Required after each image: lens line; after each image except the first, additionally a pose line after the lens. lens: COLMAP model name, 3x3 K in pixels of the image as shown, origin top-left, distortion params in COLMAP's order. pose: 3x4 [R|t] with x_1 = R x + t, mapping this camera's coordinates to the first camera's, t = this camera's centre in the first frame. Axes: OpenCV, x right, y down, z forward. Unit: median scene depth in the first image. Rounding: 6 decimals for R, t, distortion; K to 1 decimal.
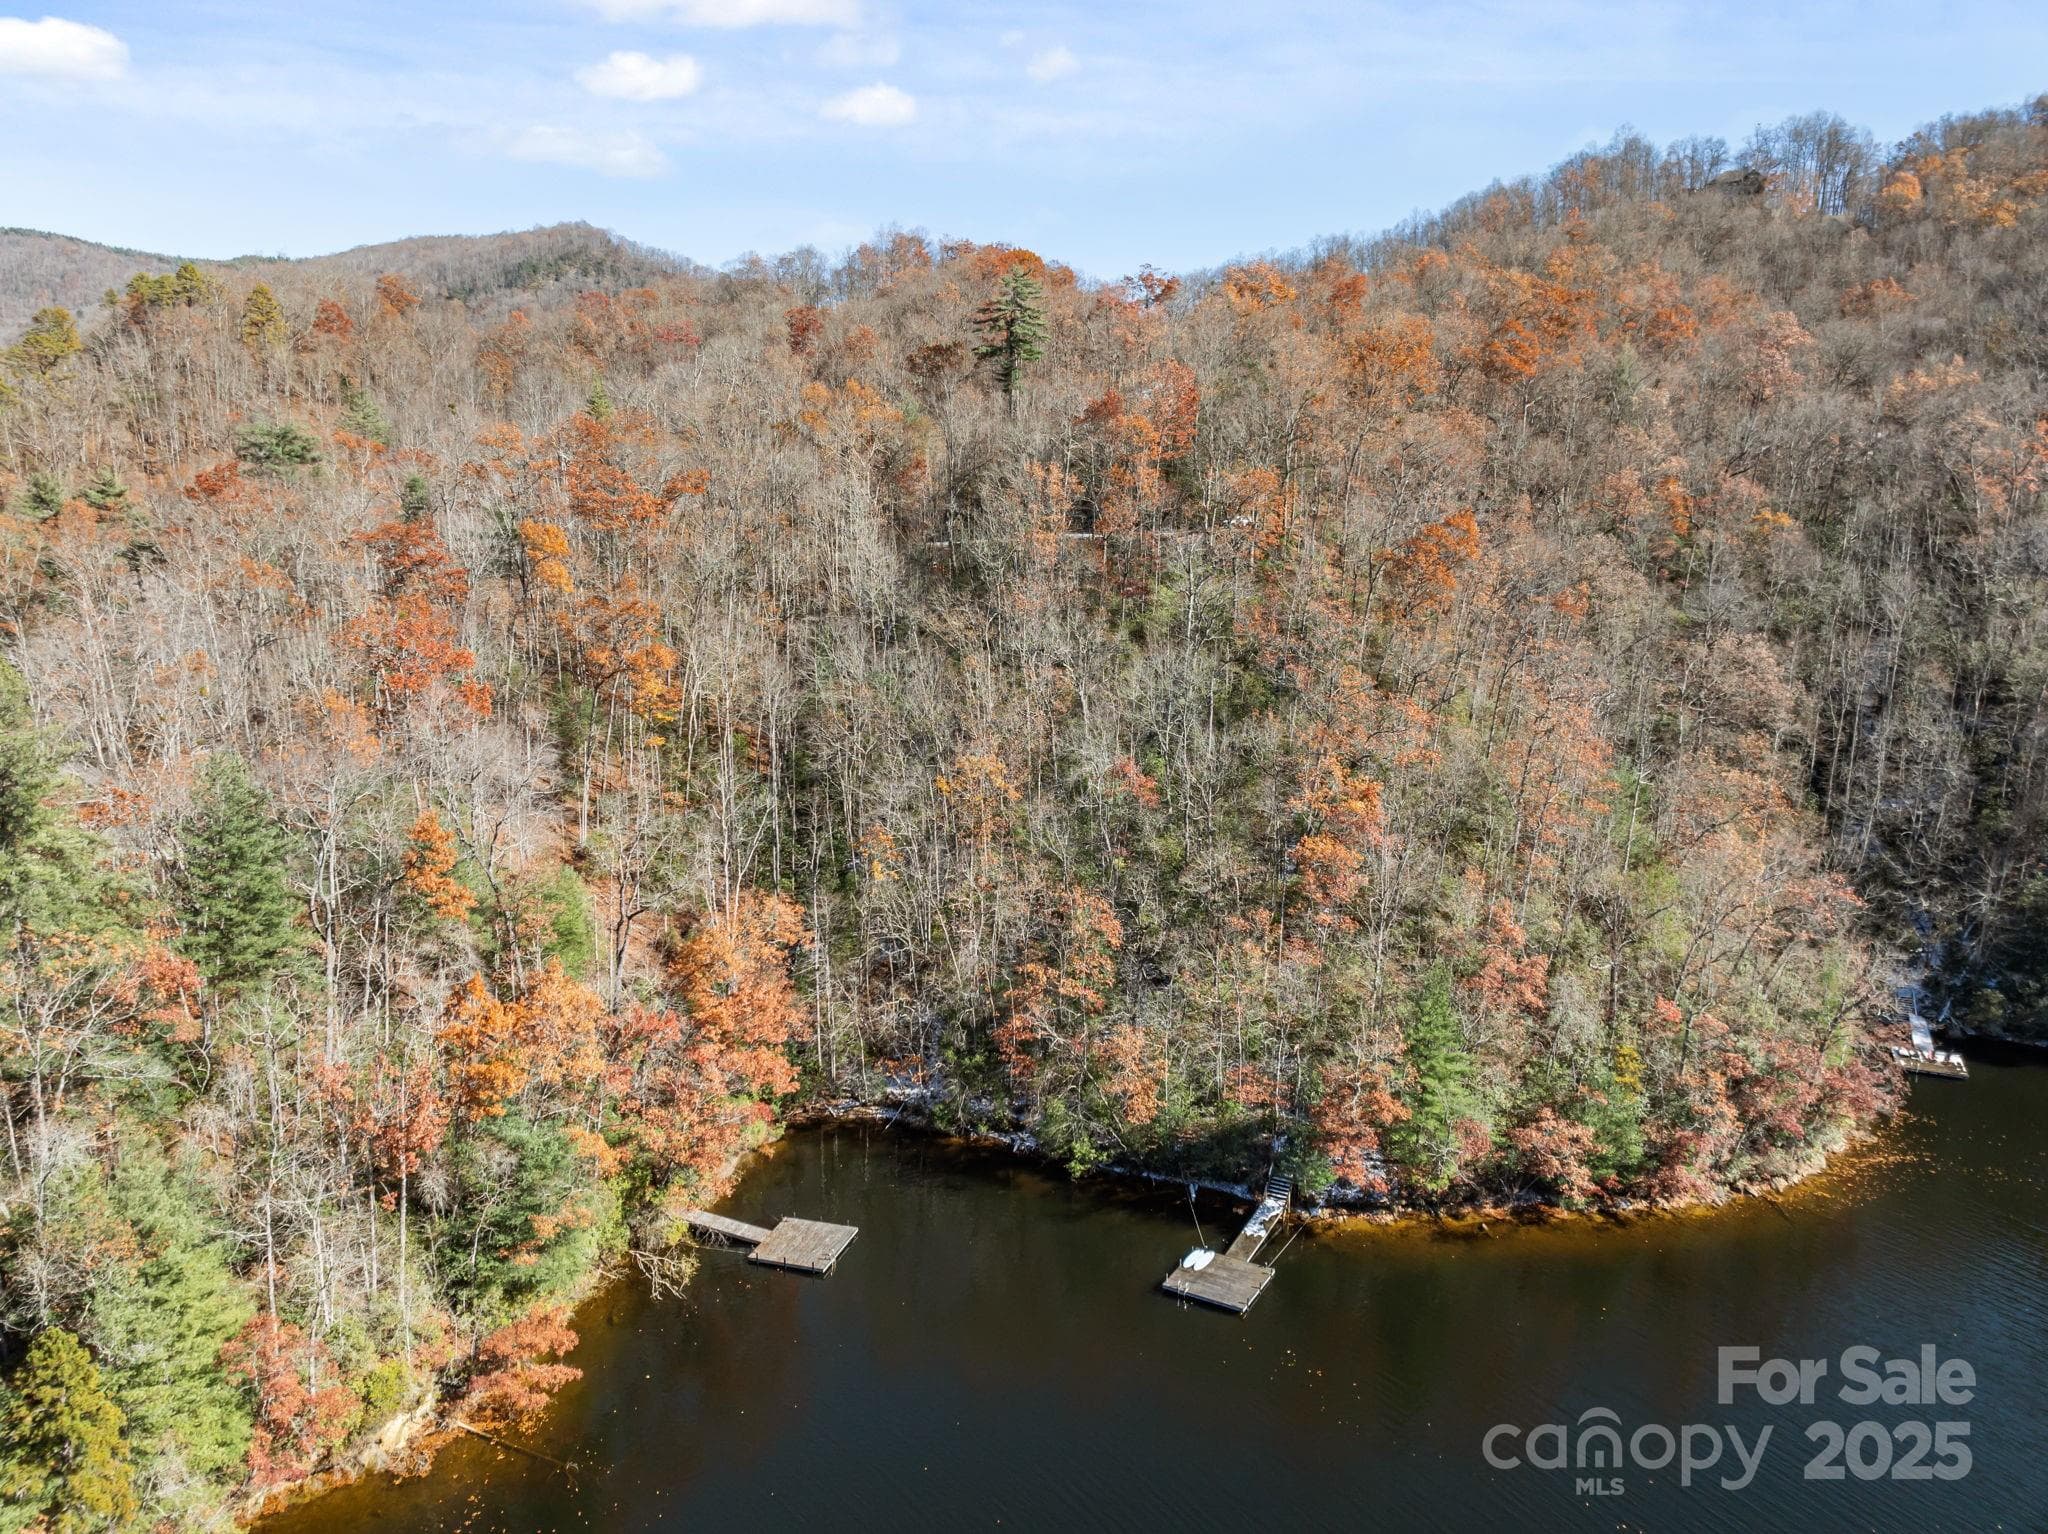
lens RADIAL K [[1447.8, 0, 1021.7], [0, 1447.8, 743.2], [0, 0, 1]] dist [-0.042897, 0.008511]
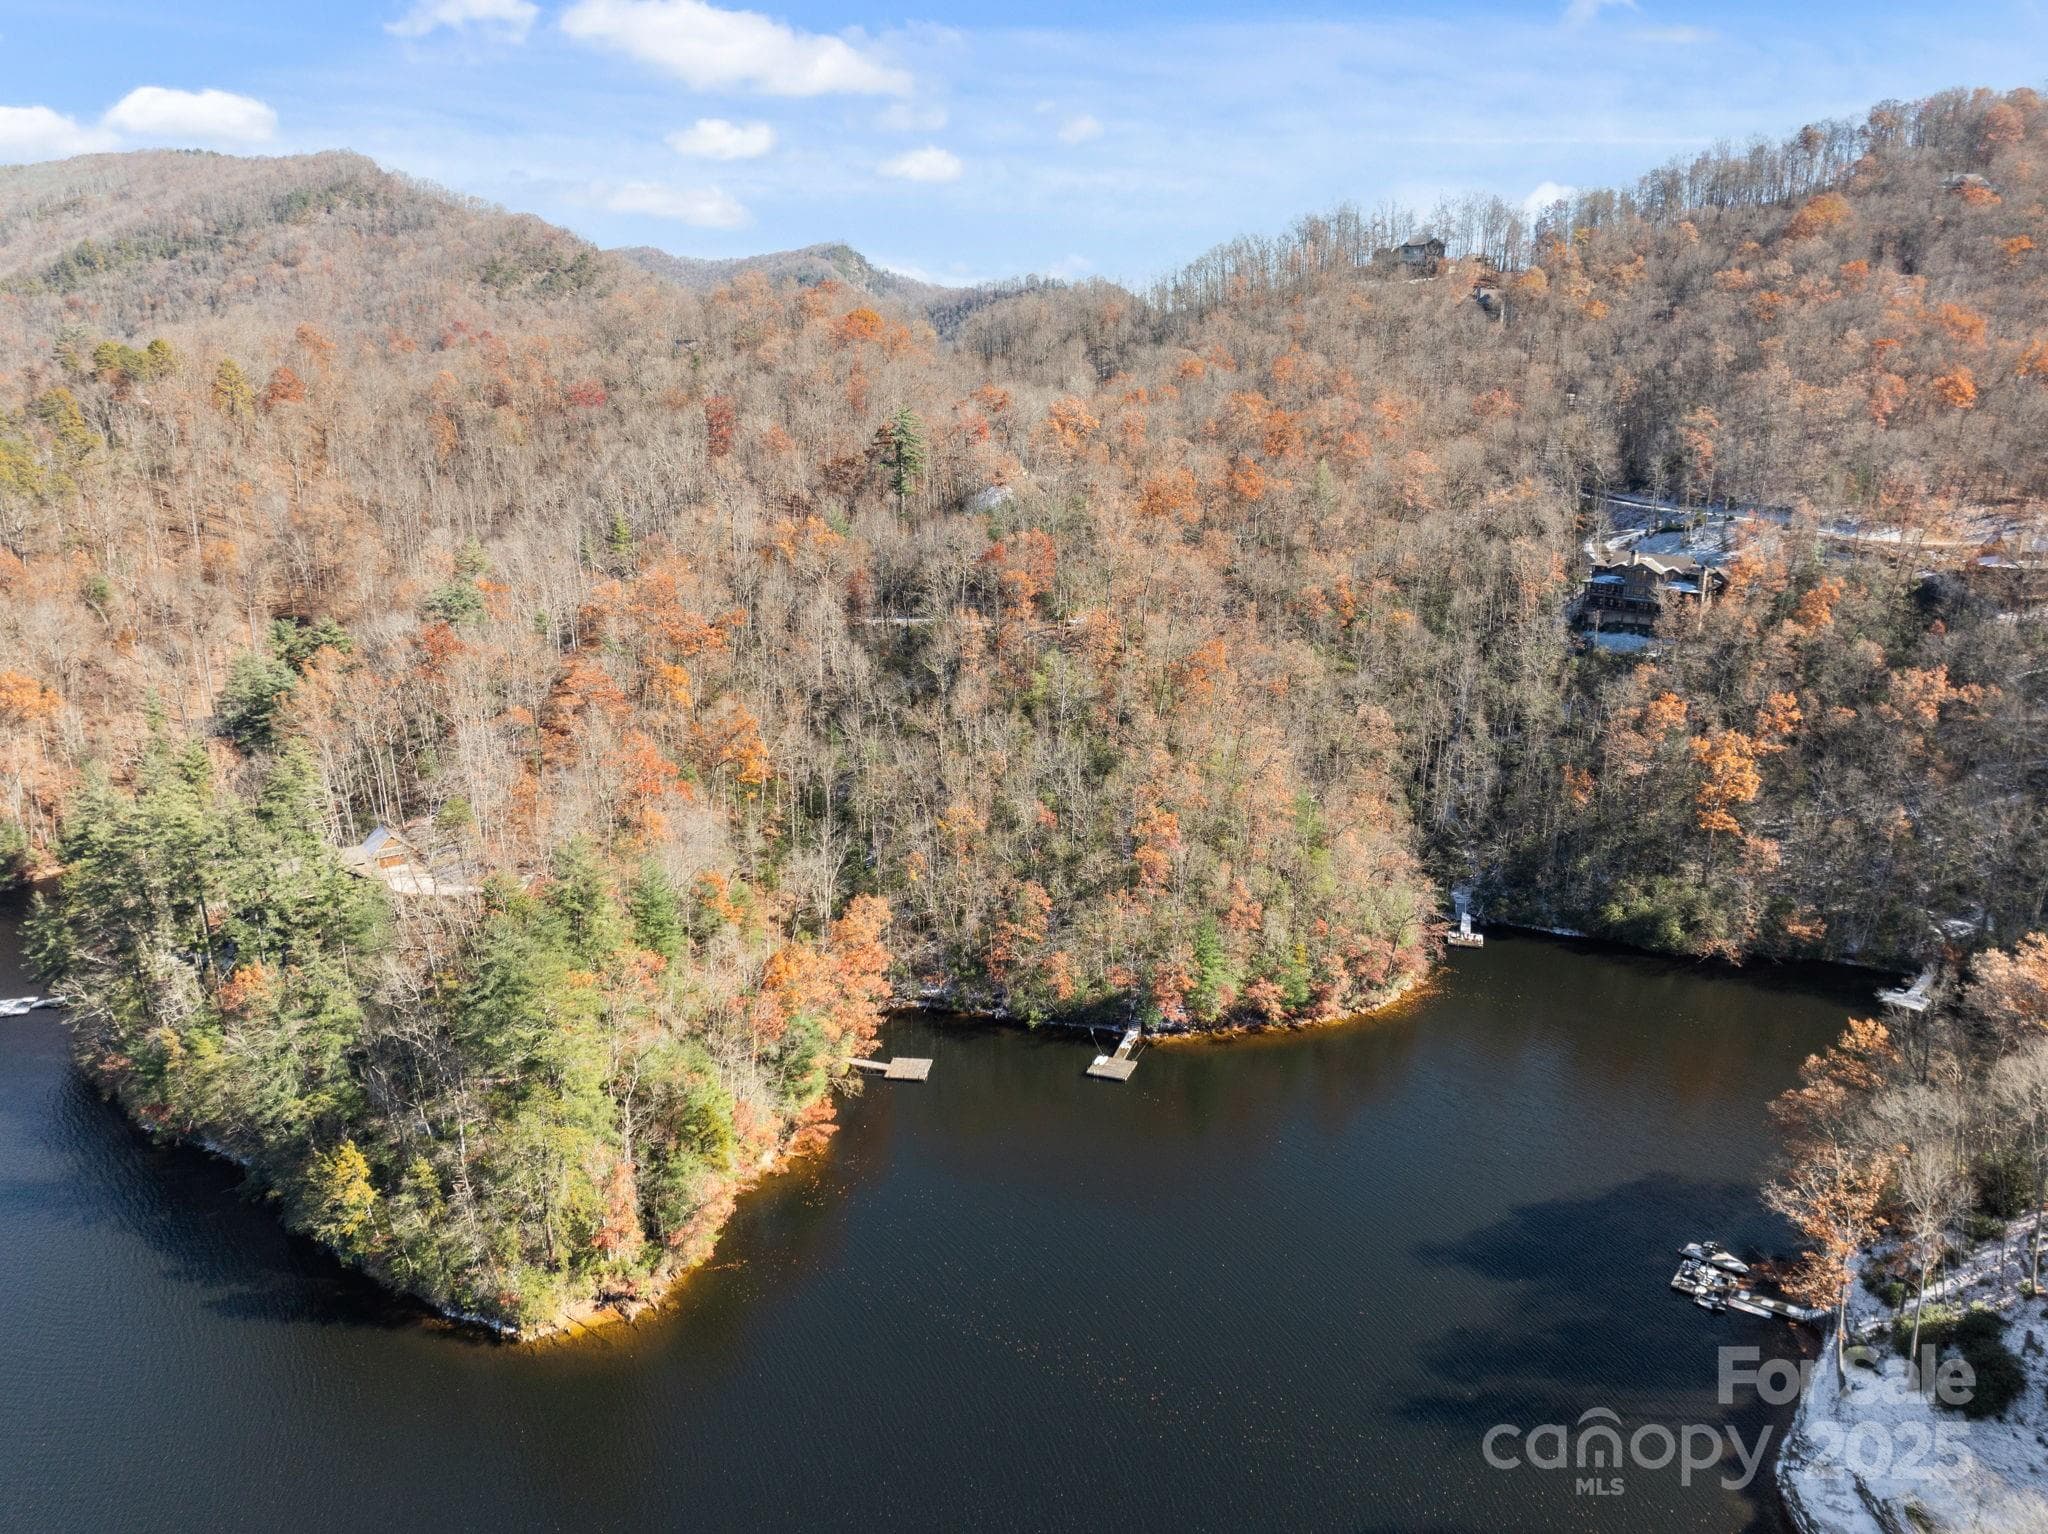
lens RADIAL K [[1447.8, 0, 1021.7], [0, 1447.8, 743.2], [0, 0, 1]] dist [-0.042897, 0.008511]
pose [[0.986948, -0.043422, 0.155077, -0.274598], [0.031795, 0.996548, 0.076688, -0.245504], [-0.157872, -0.070756, 0.984921, -0.941673]]
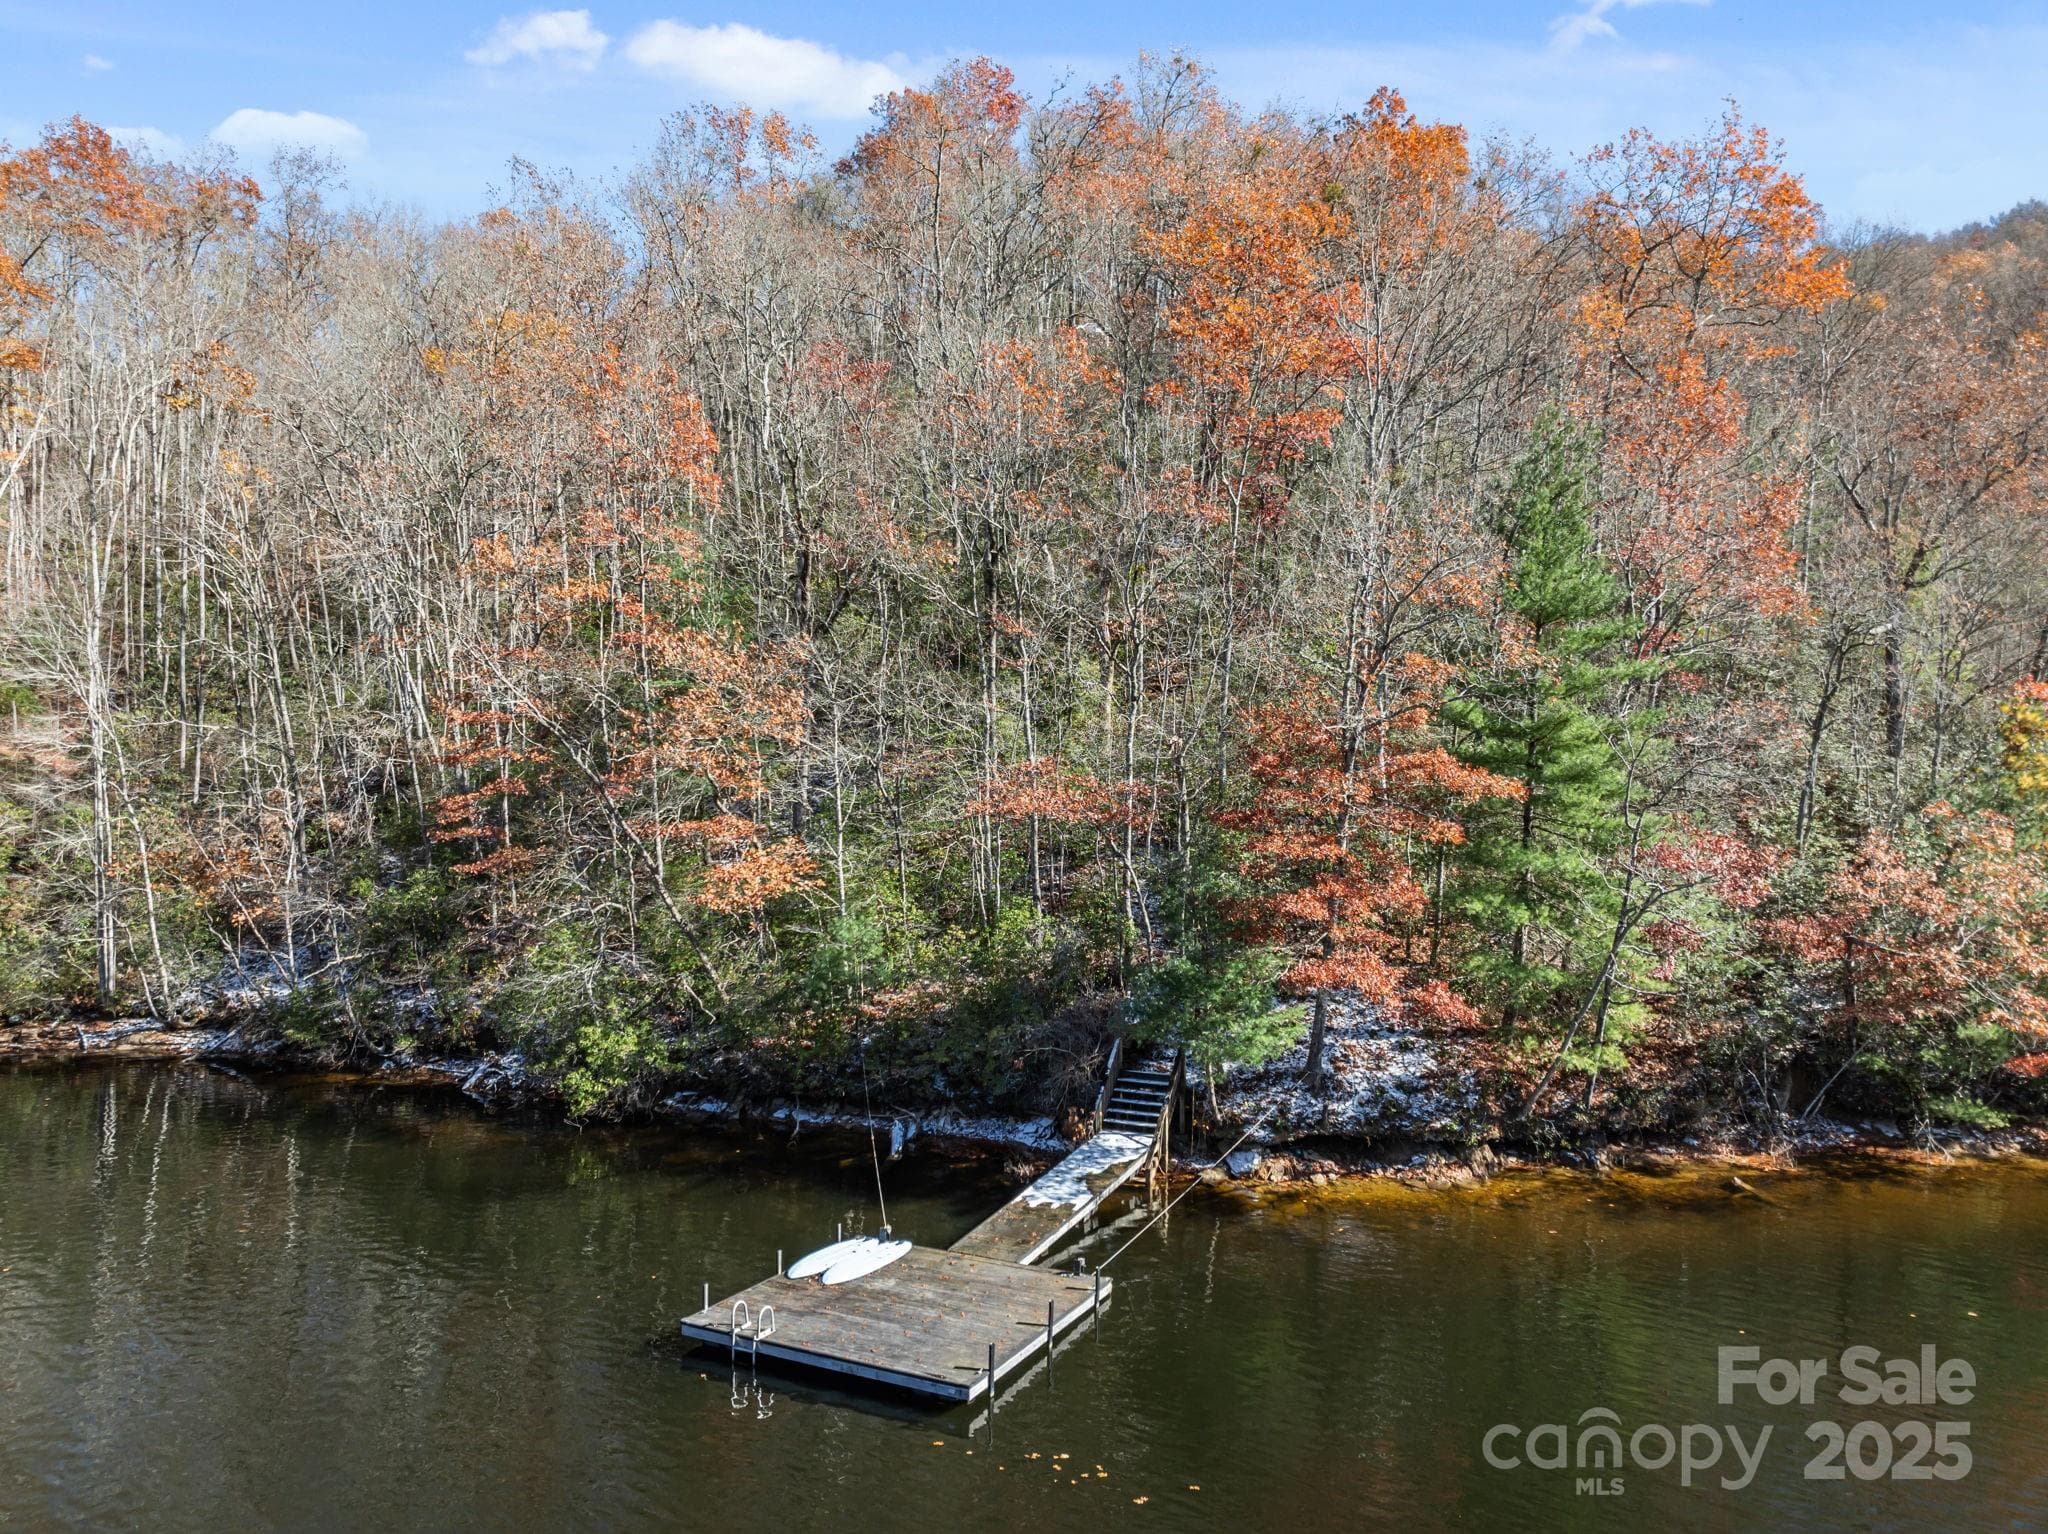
lens RADIAL K [[1447.8, 0, 1021.7], [0, 1447.8, 743.2], [0, 0, 1]] dist [-0.042897, 0.008511]
pose [[0.997848, 0.000657, 0.065570, 0.127913], [0.012643, 0.979259, -0.202217, 0.293094], [-0.064343, 0.202611, 0.977143, 0.643983]]
